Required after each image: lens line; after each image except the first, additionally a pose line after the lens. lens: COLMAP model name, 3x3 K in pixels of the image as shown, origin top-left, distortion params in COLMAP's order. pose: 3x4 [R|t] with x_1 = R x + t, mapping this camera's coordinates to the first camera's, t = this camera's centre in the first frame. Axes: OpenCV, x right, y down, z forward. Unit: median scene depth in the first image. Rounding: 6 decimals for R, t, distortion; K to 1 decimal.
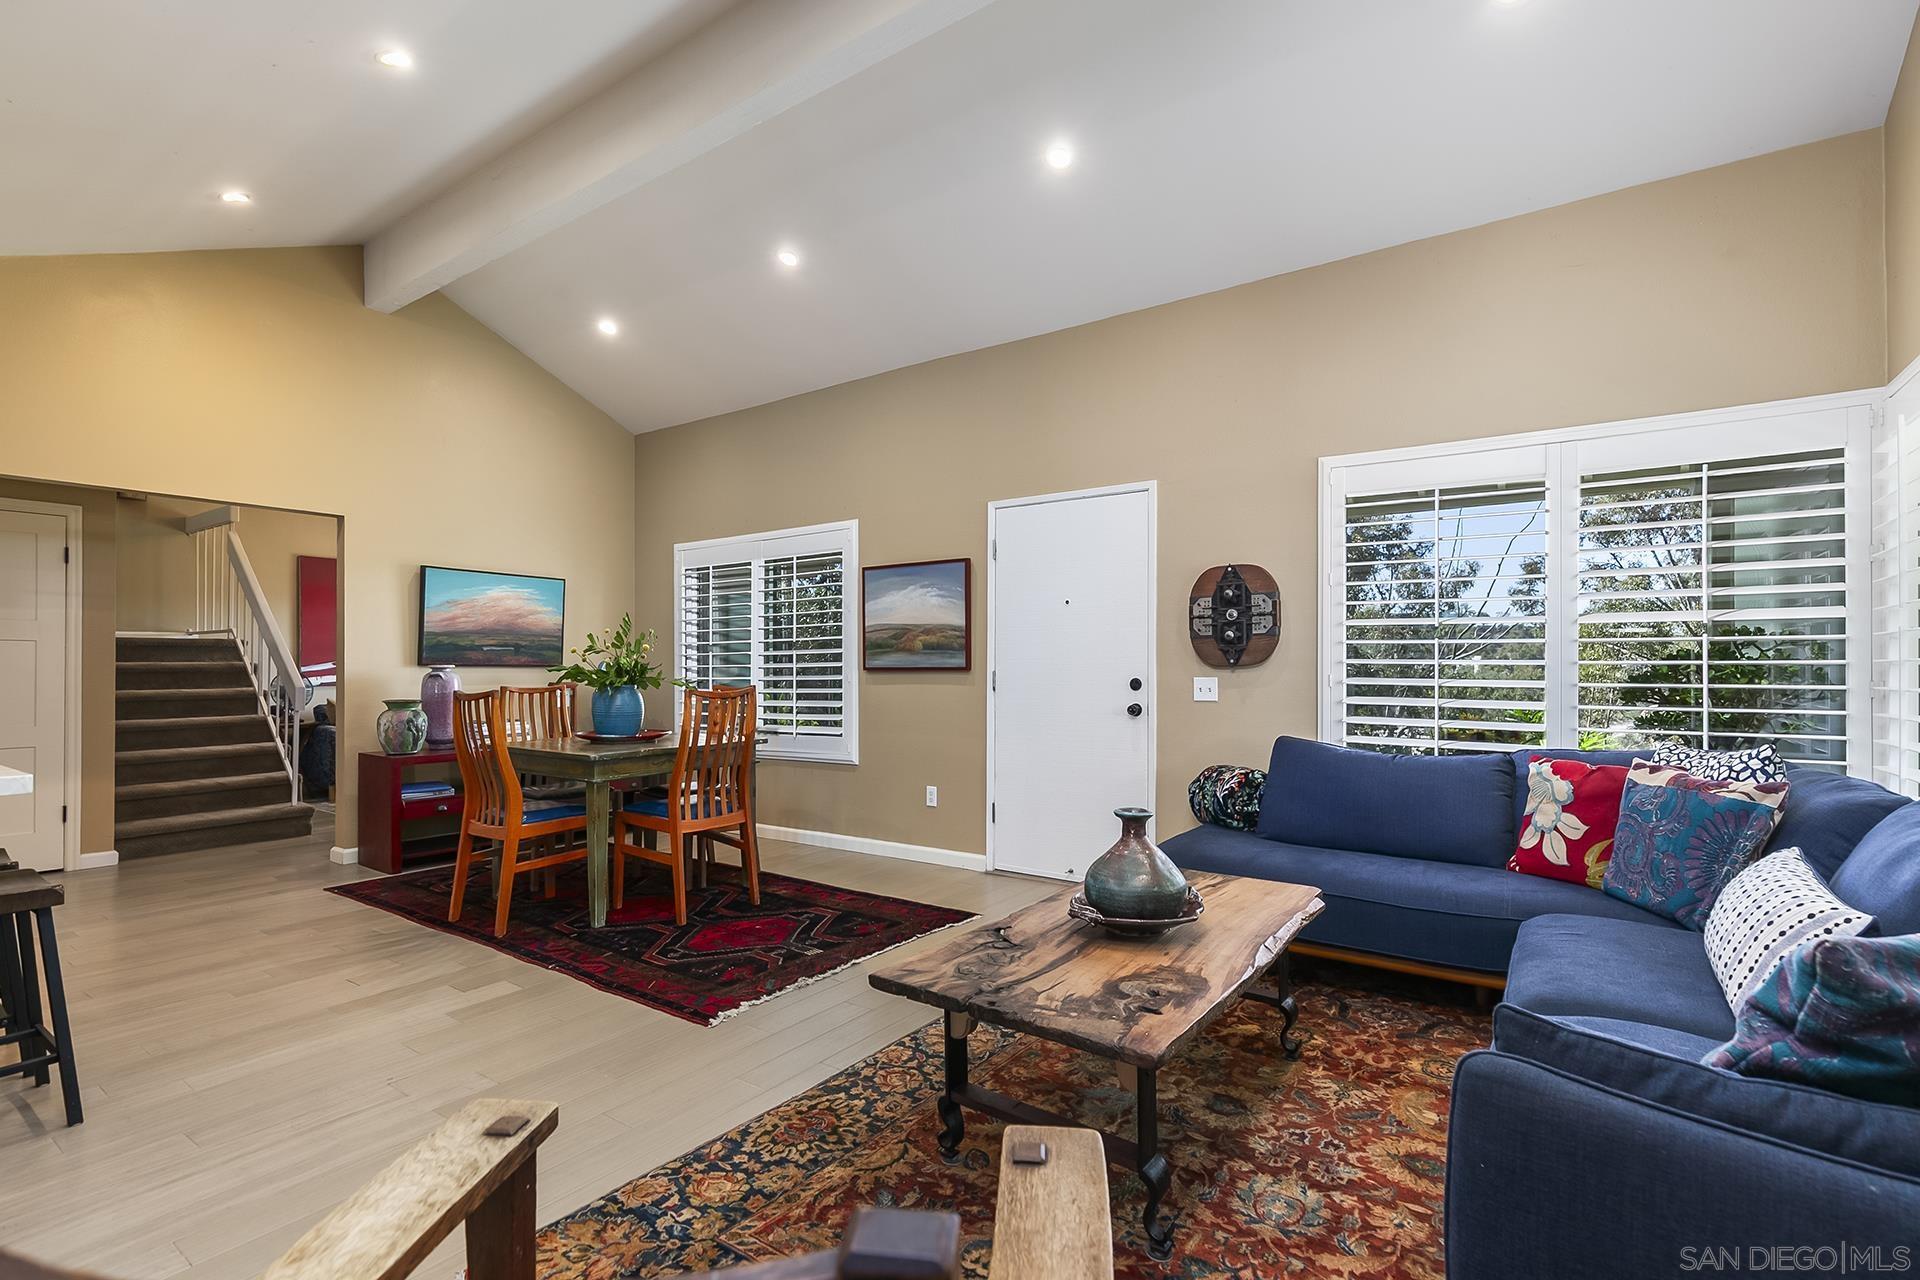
lens RADIAL K [[875.9, 0, 960.4], [0, 875.9, 652.1], [0, 0, 1]] dist [0.009826, -0.001578]
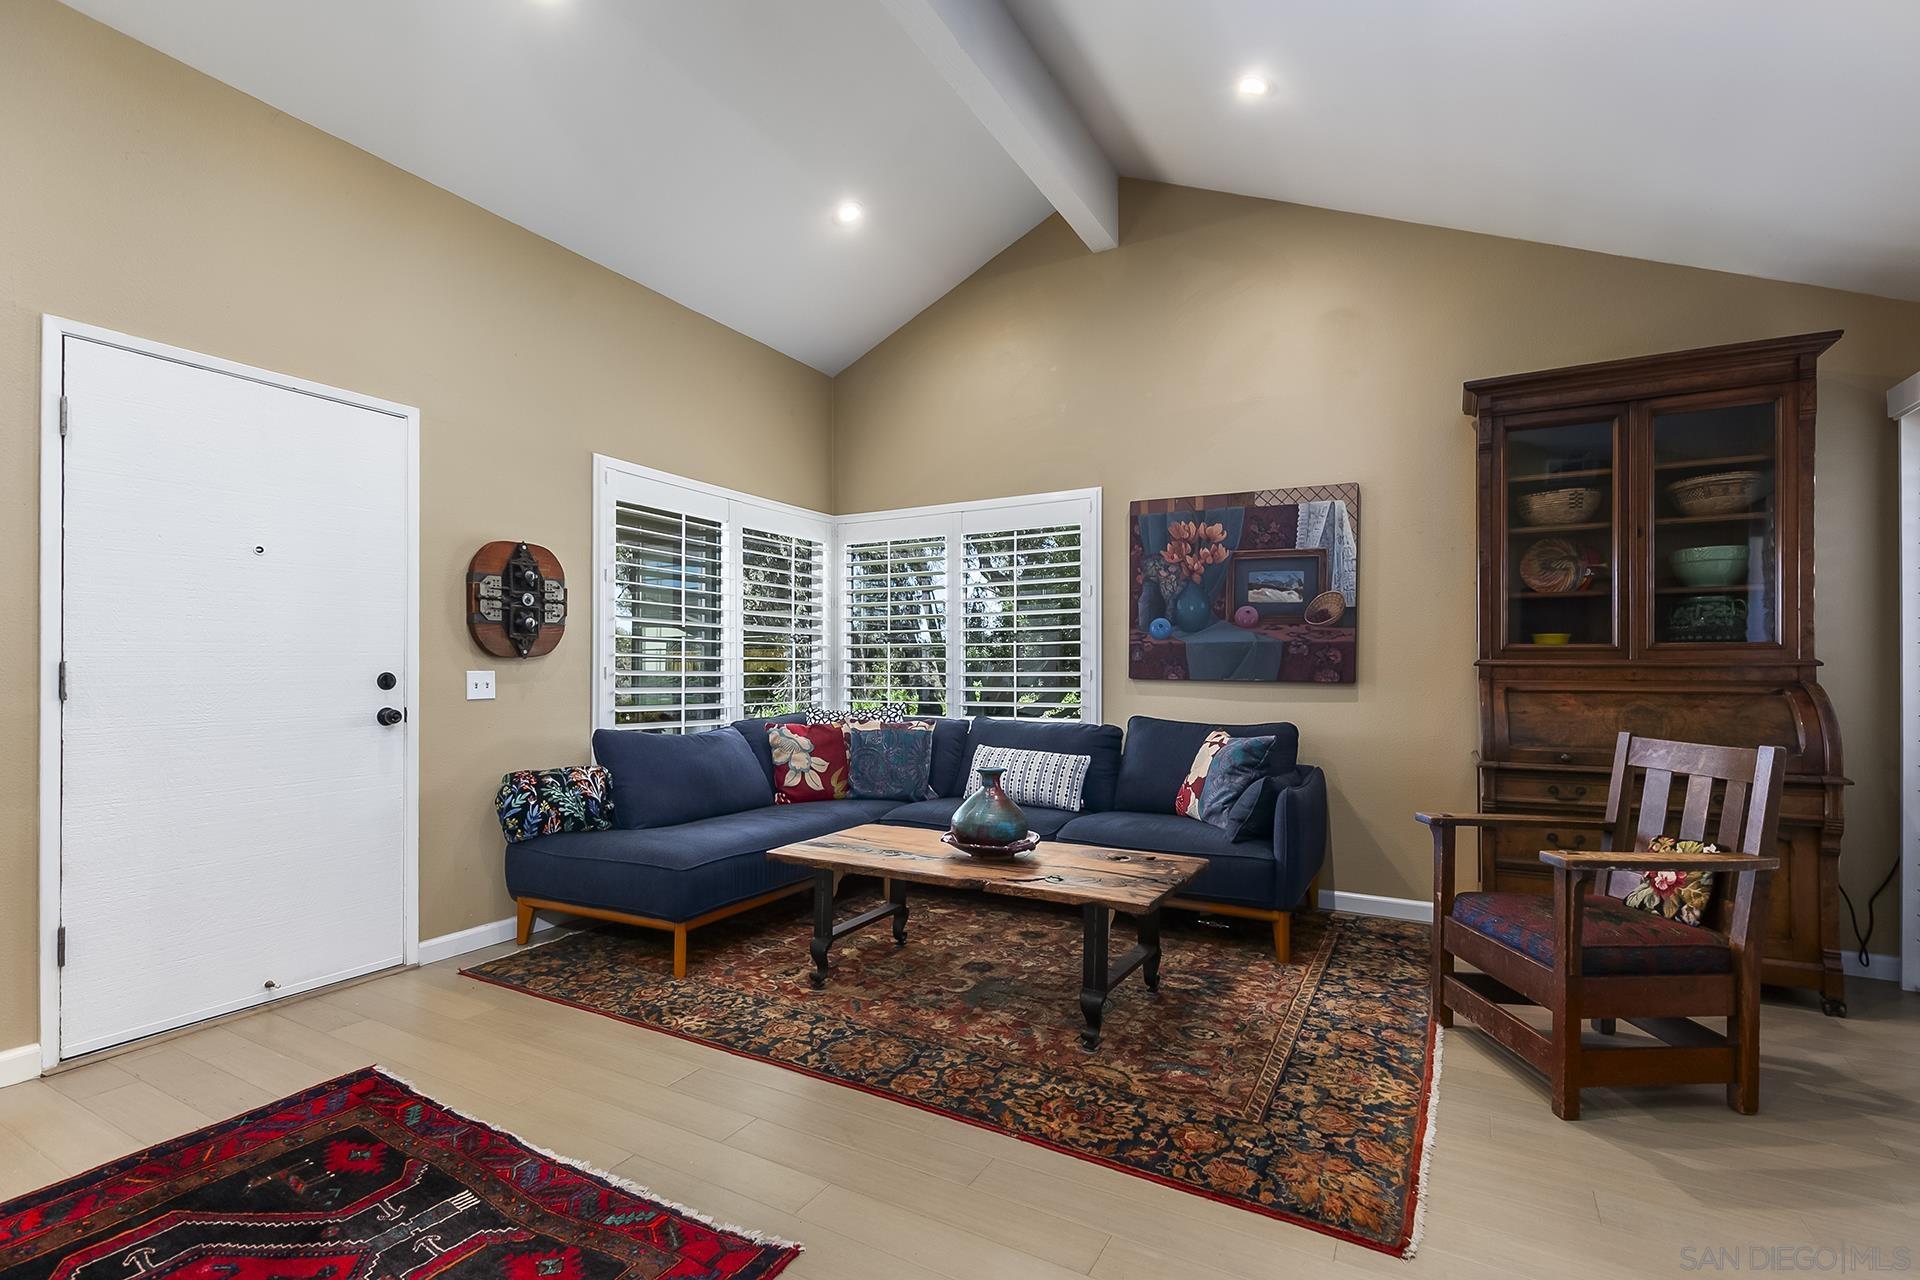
lens RADIAL K [[875.9, 0, 961.6], [0, 875.9, 655.6], [0, 0, 1]] dist [0.009826, -0.001578]
pose [[-0.110258, 0.014462, 0.993798, -0.672309], [-0.021160, 0.999633, -0.016894, 0.021443], [-0.993678, -0.022891, -0.109911, 0.720186]]
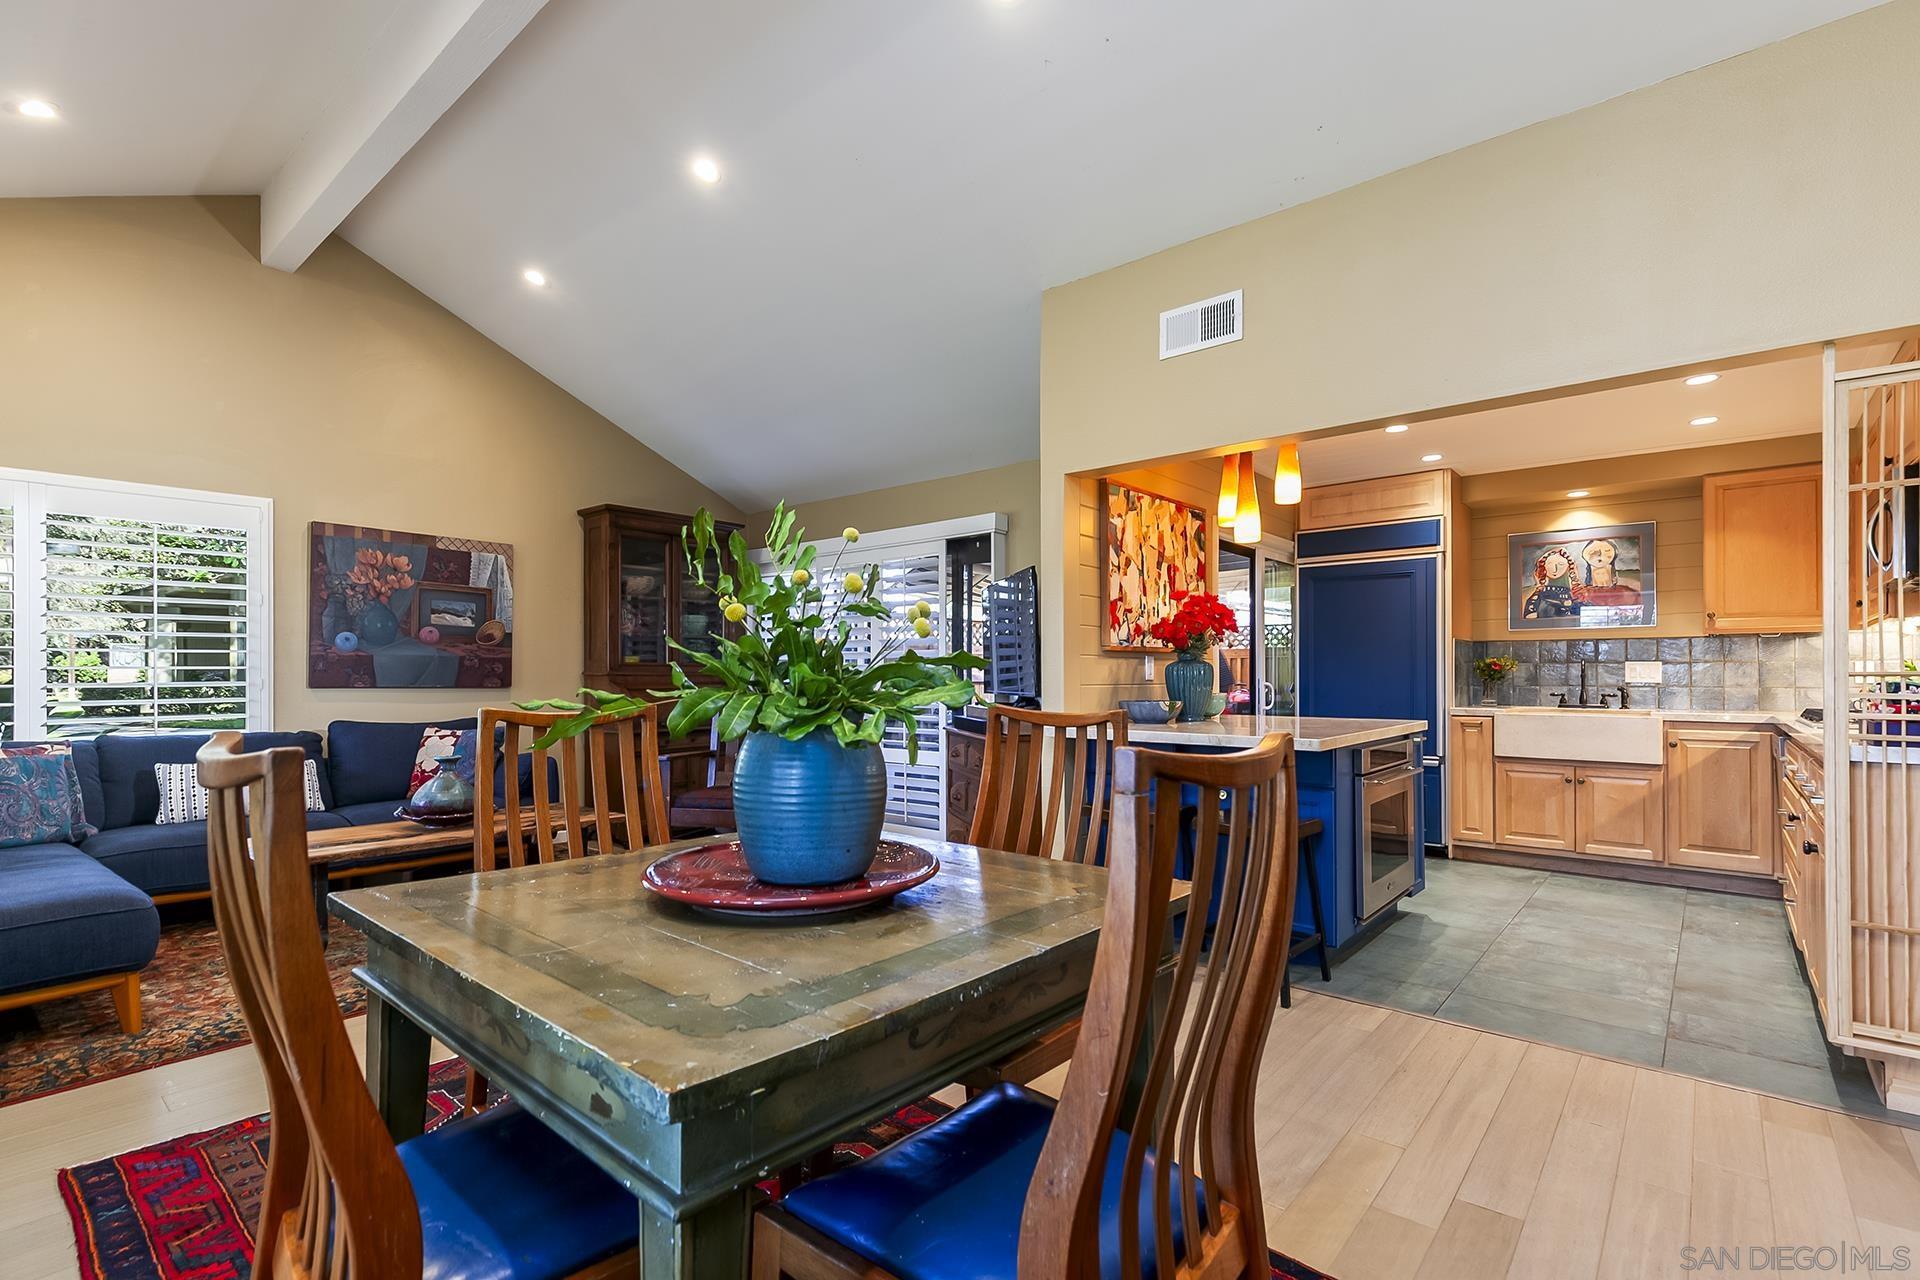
lens RADIAL K [[875.9, 0, 958.8], [0, 875.9, 675.5], [0, 0, 1]] dist [0.009826, -0.001578]
pose [[-0.996098, 0.001341, 0.088246, -0.558846], [-0.000265, 0.999835, -0.018185, 0.034106], [-0.088256, -0.018138, -0.995933, 1.565302]]
